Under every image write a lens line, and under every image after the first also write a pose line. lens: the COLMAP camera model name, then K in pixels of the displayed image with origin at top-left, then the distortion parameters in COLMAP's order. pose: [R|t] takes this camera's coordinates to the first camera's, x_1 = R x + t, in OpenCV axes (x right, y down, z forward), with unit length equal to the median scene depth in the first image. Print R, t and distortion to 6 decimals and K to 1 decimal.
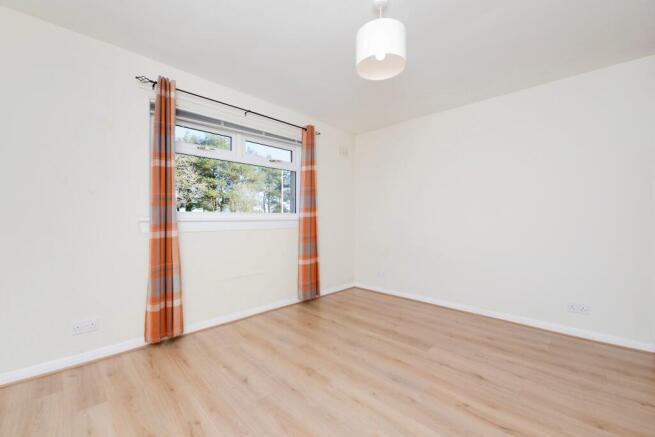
lens RADIAL K [[265.7, 0, 327.4], [0, 265.7, 218.8], [0, 0, 1]] dist [0.000958, 0.000009]
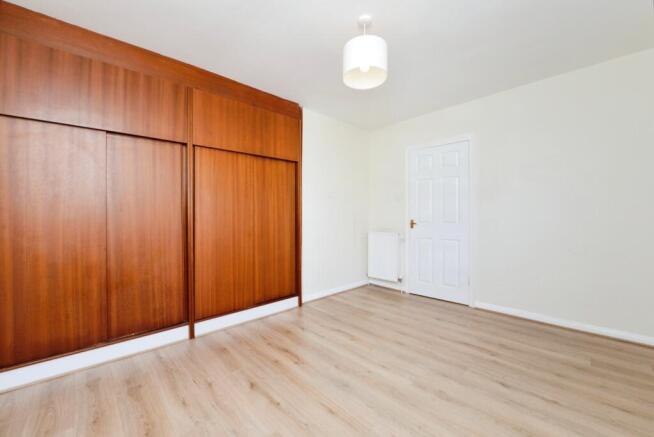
lens RADIAL K [[265.3, 0, 327.0], [0, 265.3, 218.5], [0, 0, 1]] dist [0.000958, 0.000009]
pose [[-0.999386, -0.001074, 0.035032, 0.294207], [-0.000921, 0.999990, 0.004370, 0.009419], [-0.035036, 0.004335, -0.999377, 1.985173]]
